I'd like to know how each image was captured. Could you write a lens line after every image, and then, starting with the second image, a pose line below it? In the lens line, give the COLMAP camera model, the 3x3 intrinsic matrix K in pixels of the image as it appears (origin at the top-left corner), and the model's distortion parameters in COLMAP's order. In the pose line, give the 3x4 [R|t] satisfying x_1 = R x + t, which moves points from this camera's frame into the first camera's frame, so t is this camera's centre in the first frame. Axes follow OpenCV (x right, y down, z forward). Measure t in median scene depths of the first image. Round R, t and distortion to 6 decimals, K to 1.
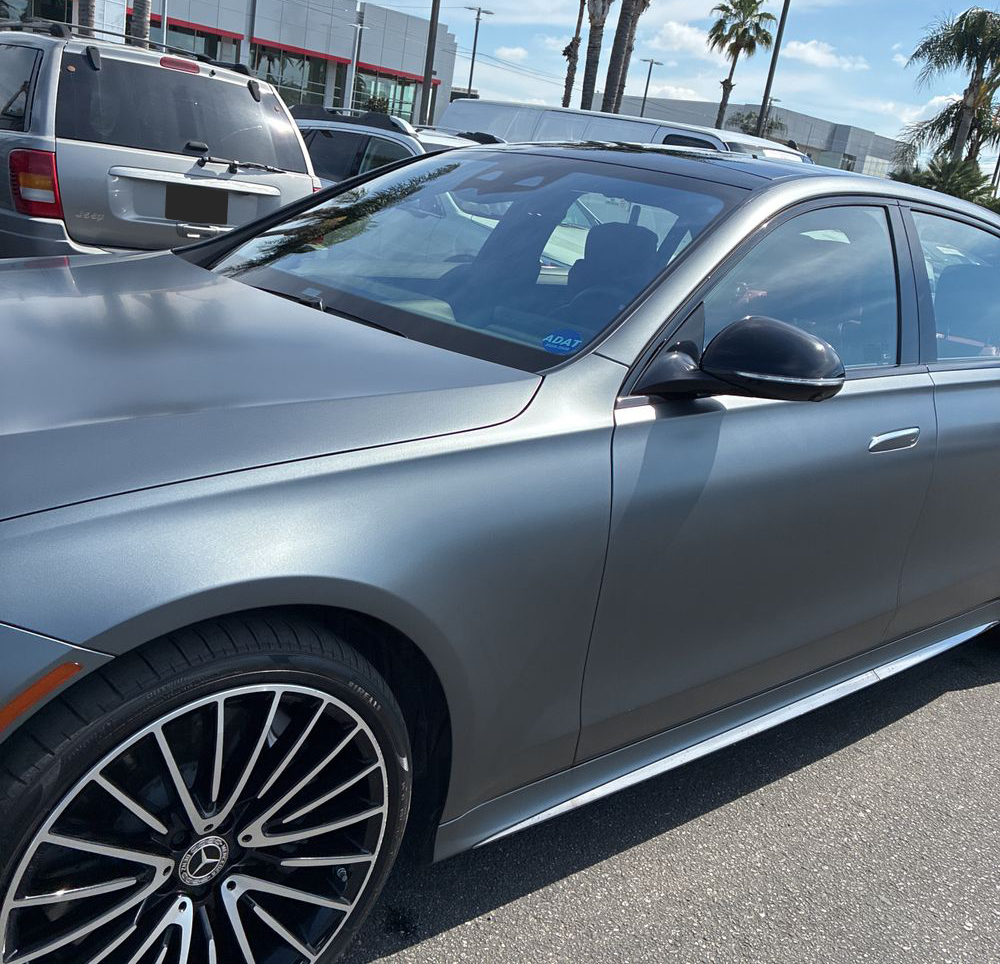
lens RADIAL K [[1024.0, 0, 476.1], [0, 1024.0, 456.8], [0, 0, 1]] dist [0.040008, -0.049657]
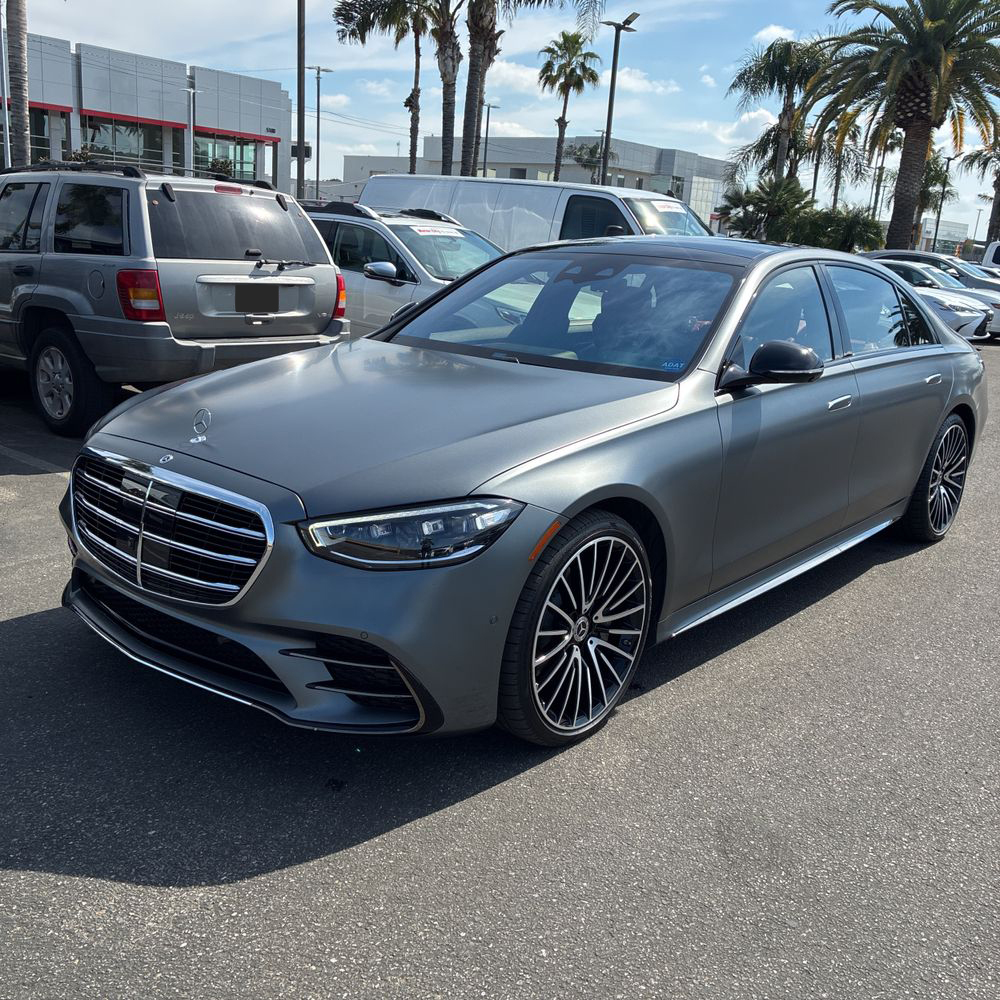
lens RADIAL K [[1008.1, 0, 500.0], [0, 1008.1, 500.0], [0, 0, 1]] dist [0.029230, -0.034020]
pose [[0.982531, -0.127122, 0.135916, -0.165423], [0.126762, 0.991868, 0.011333, 0.022118], [-0.136251, 0.006094, 0.990656, -0.246613]]
